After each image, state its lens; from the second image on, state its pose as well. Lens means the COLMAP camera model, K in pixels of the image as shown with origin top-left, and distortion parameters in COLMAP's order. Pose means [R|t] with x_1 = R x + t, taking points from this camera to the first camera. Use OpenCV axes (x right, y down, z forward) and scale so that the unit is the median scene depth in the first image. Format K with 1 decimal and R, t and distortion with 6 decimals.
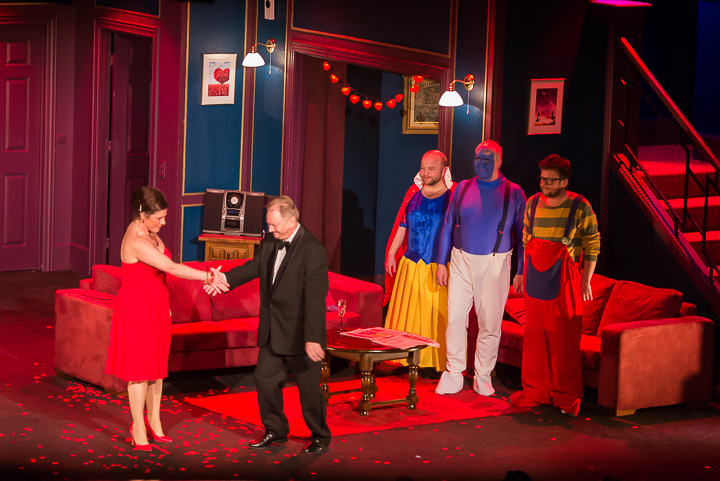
lens RADIAL K [[2536.0, 0, 359.9], [0, 2536.0, 240.2], [0, 0, 1]] dist [-0.232425, -1.061585]
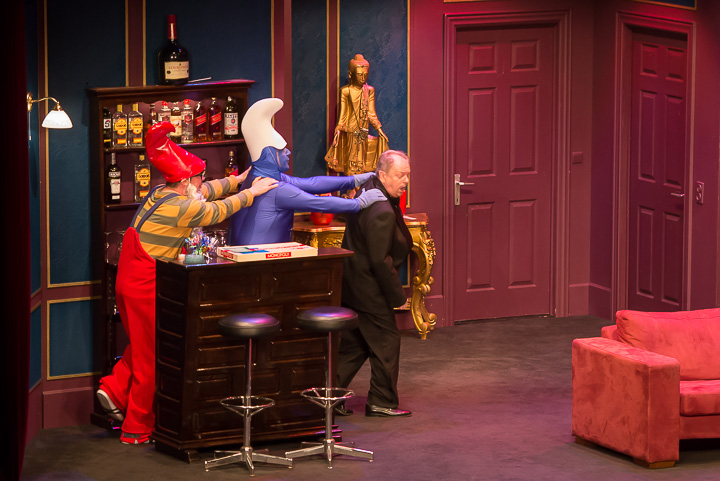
lens RADIAL K [[3733.8, 0, 278.1], [0, 3733.8, 238.8], [0, 0, 1]] dist [0.038356, 15.581364]
pose [[0.982258, -0.009074, -0.187317, 0.015671], [0.007157, 0.999915, -0.010907, -0.000491], [0.187400, 0.009373, 0.982239, -0.229058]]
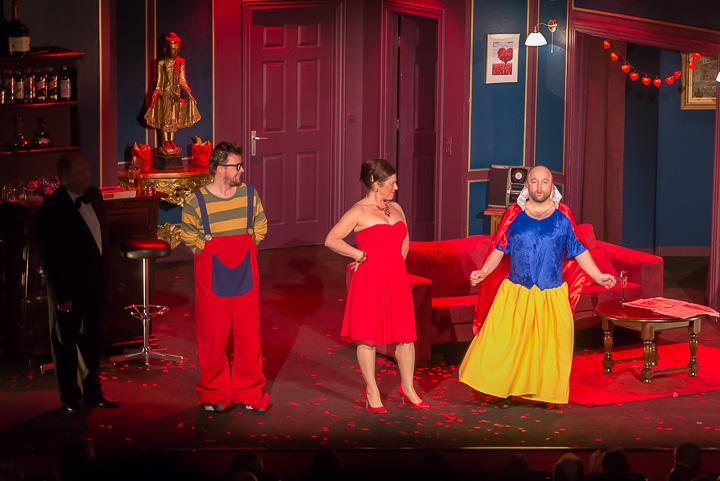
lens RADIAL K [[2536.0, 0, 359.9], [0, 2536.0, 240.2], [0, 0, 1]] dist [-0.232425, -1.061585]
pose [[0.993406, -0.006926, -0.114438, 0.004170], [0.008176, 0.999912, 0.010458, -0.000700], [0.114356, -0.011324, 0.993375, -0.033989]]
